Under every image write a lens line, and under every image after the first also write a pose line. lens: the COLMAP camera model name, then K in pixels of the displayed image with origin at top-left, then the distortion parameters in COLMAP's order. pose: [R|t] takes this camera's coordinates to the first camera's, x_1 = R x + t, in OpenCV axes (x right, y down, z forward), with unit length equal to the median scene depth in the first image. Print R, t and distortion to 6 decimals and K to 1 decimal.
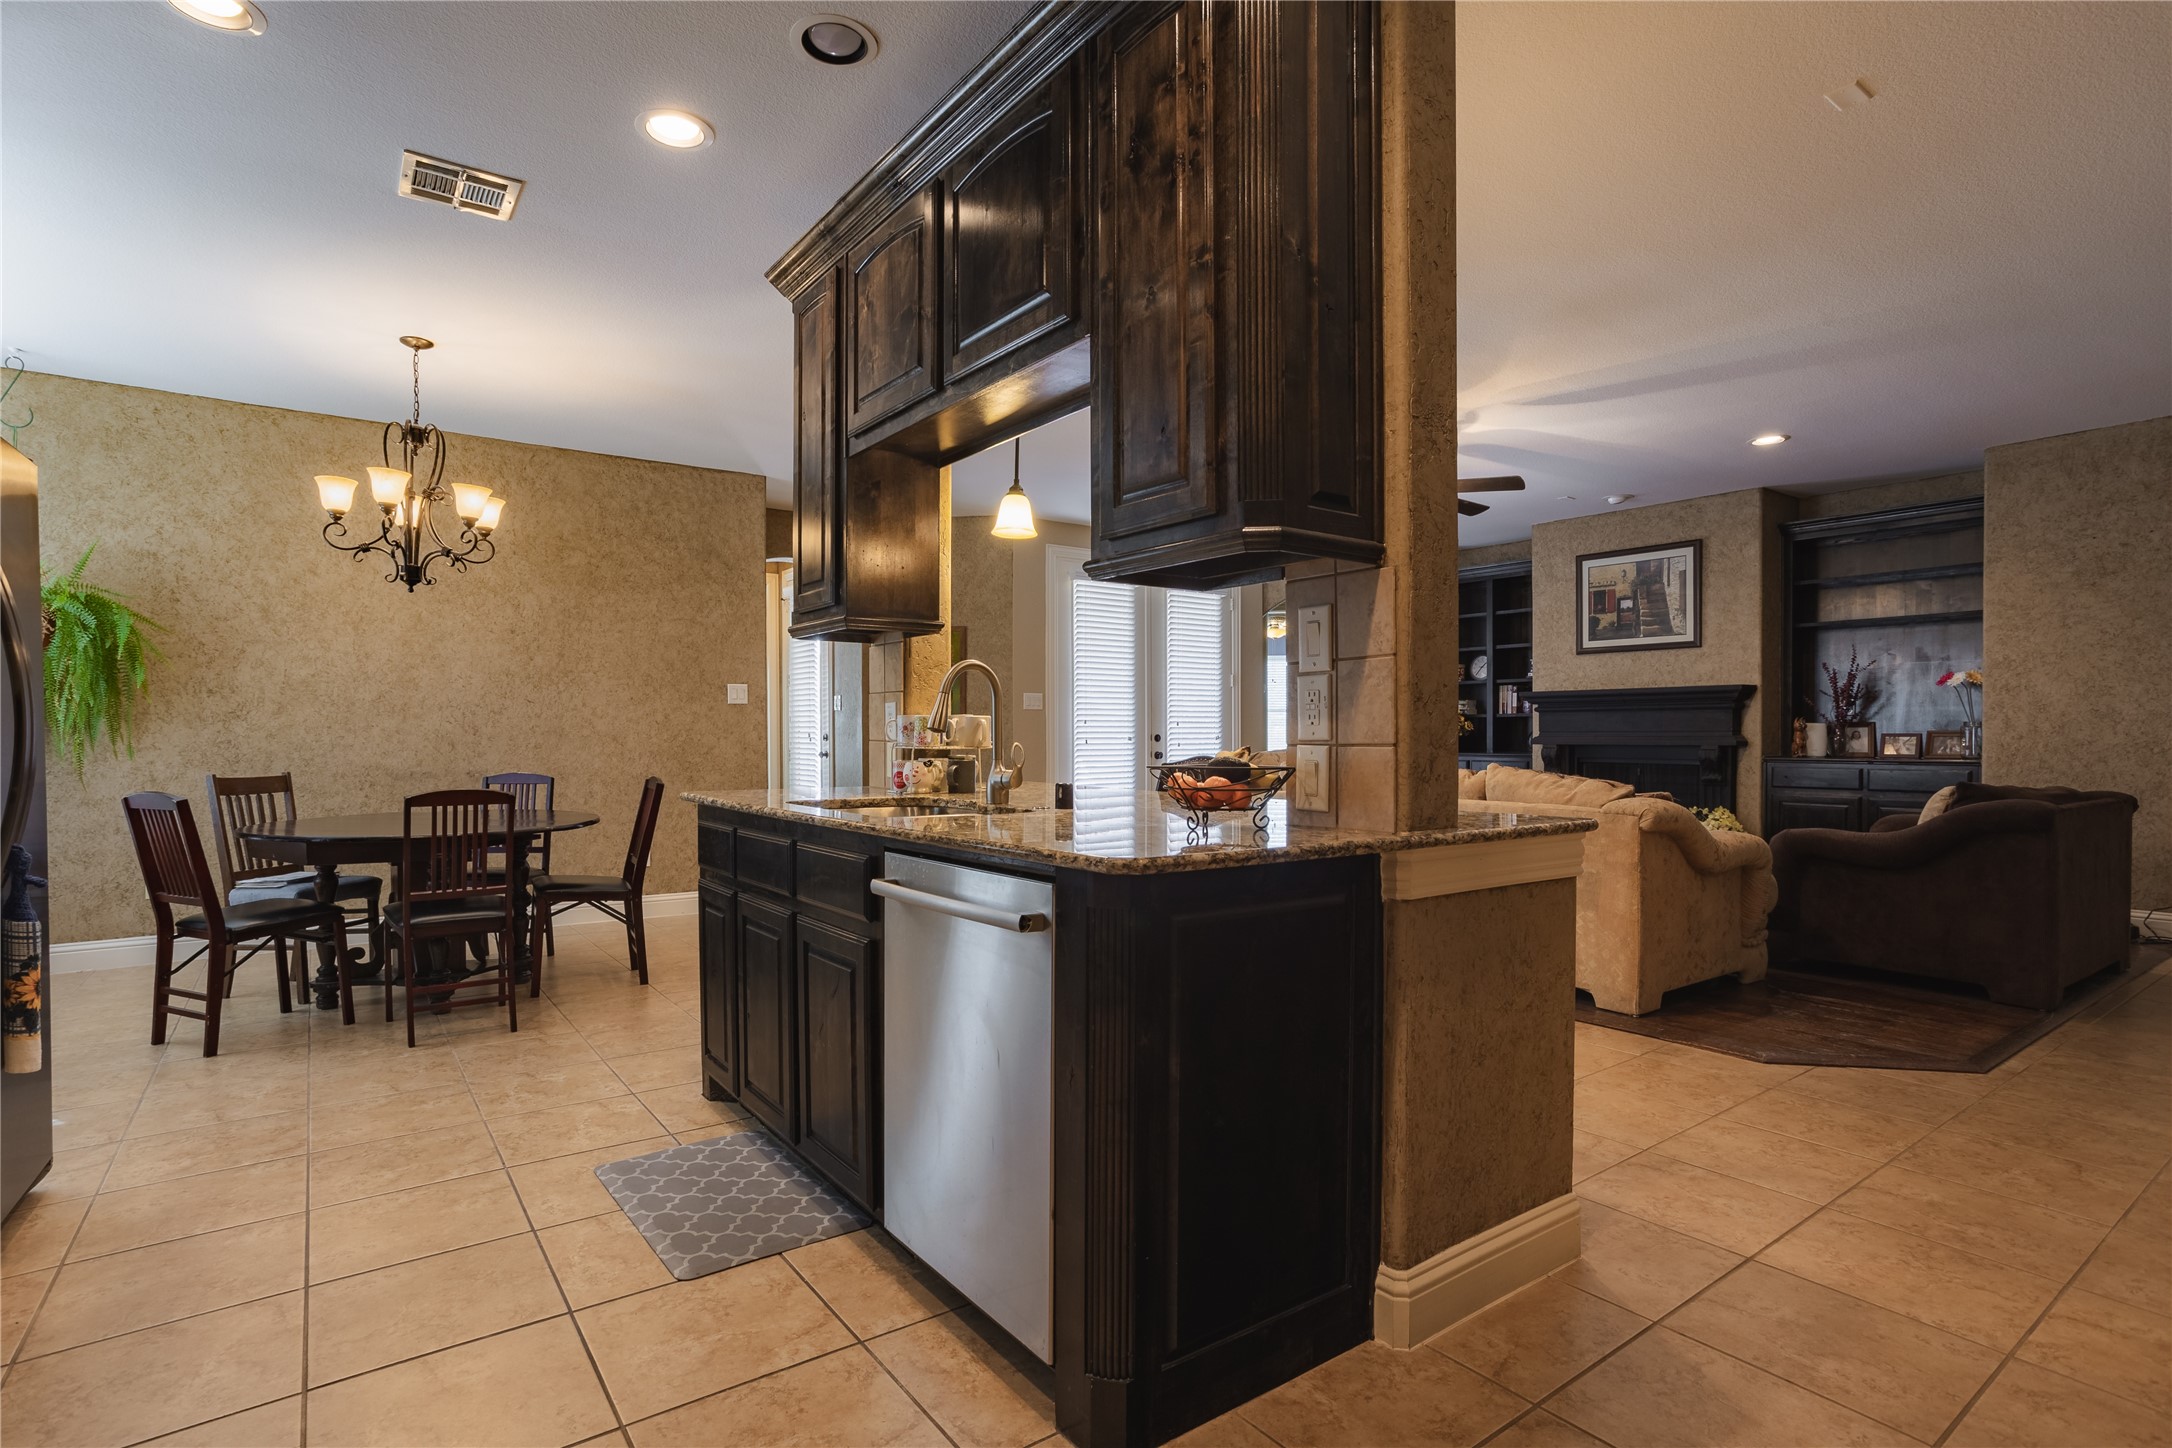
lens RADIAL K [[1053.8, 0, 1051.7], [0, 1053.8, 751.4], [0, 0, 1]] dist [-0.046434, 0.028733]
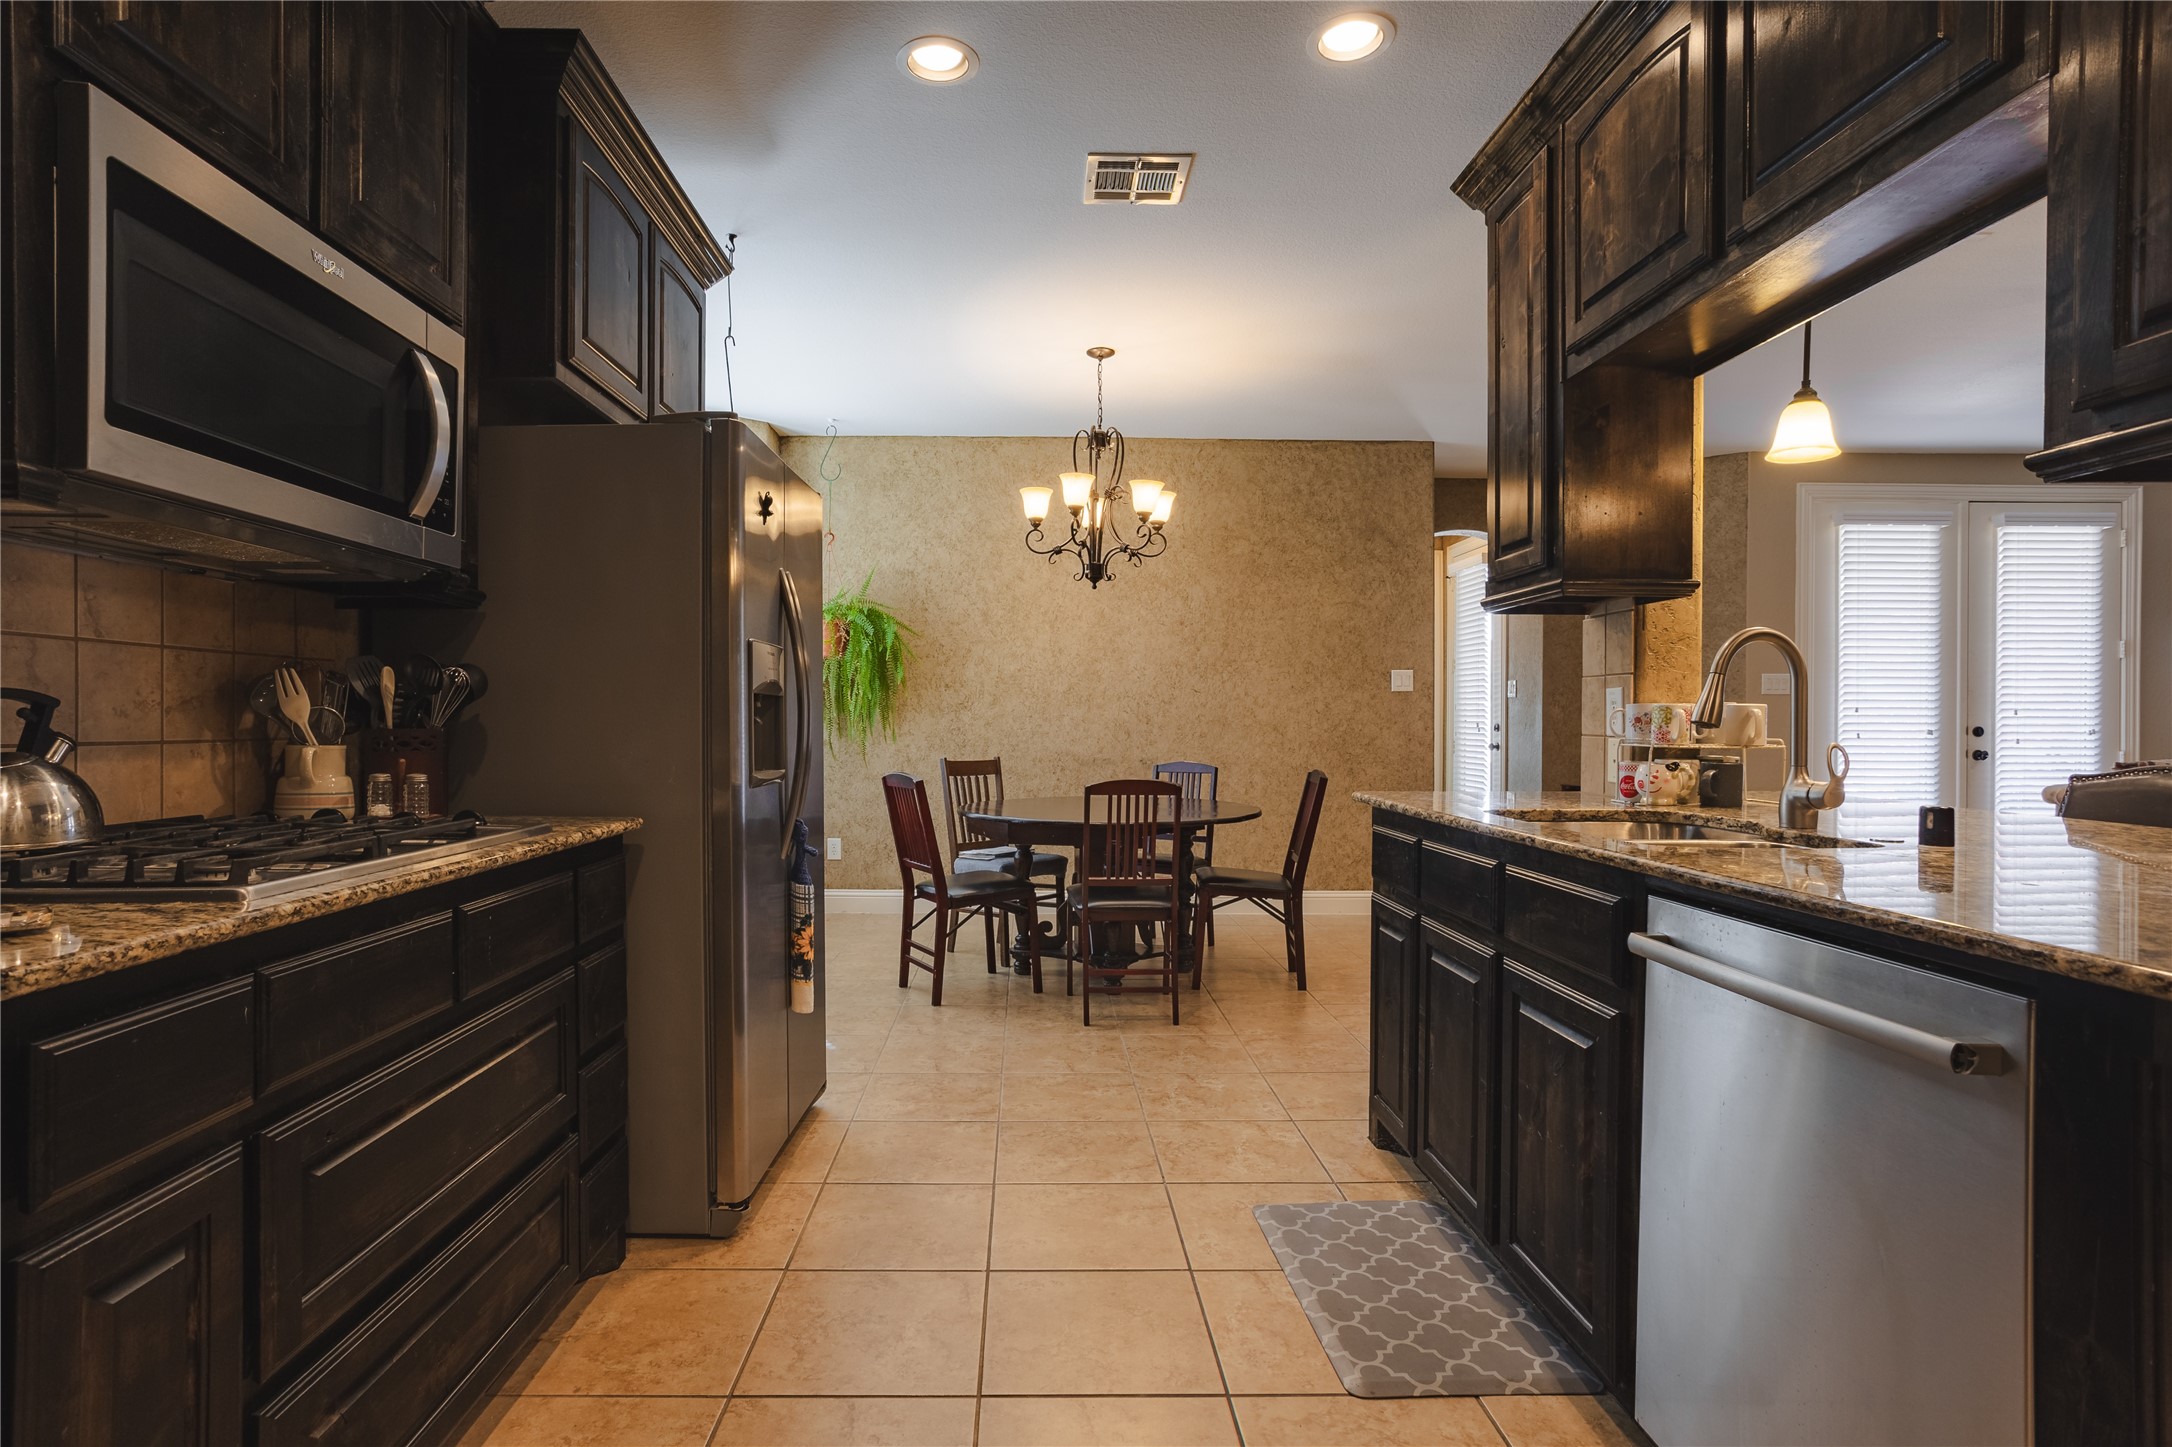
lens RADIAL K [[1053.8, 0, 1051.7], [0, 1053.8, 750.9], [0, 0, 1]] dist [-0.046434, 0.028733]
pose [[0.826472, 0.018880, -0.562660, -0.047479], [-0.012371, 0.999805, 0.015377, -0.004659], [0.562841, -0.005748, 0.826545, 0.089986]]
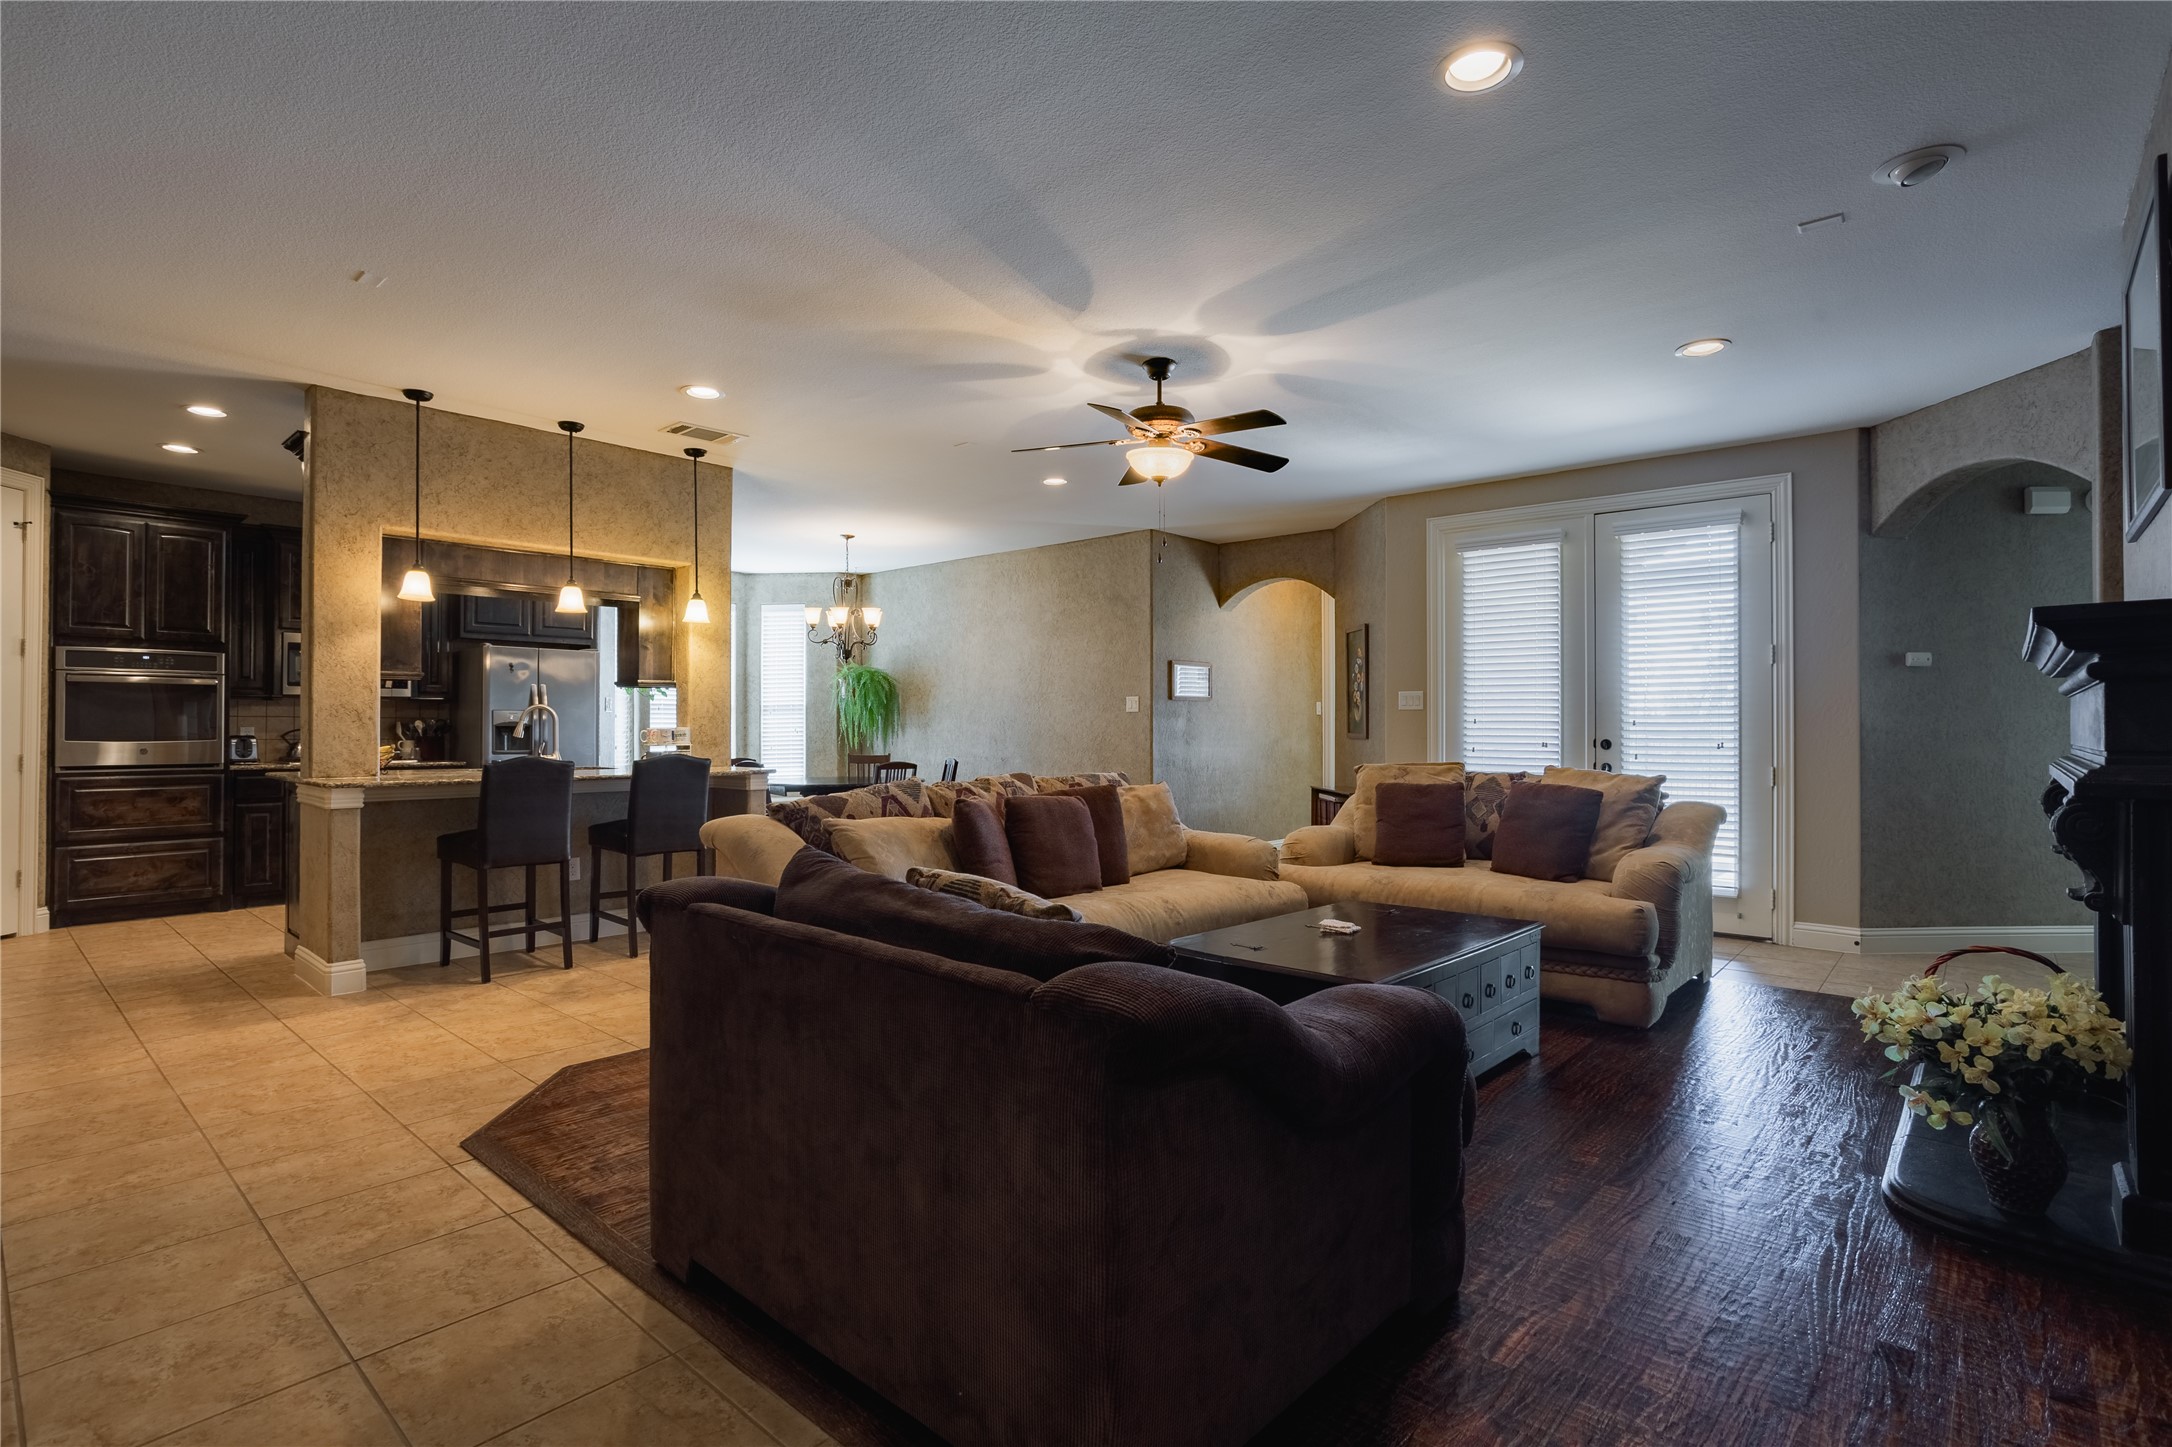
lens RADIAL K [[1042.1, 0, 1081.5], [0, 1042.1, 721.5], [0, 0, 1]] dist [-0.017185, 0.000384]
pose [[0.229323, -0.004415, -0.973340, 1.335532], [-0.017885, 0.999802, -0.008748, -0.030485], [0.973186, 0.019415, 0.229198, 0.933814]]
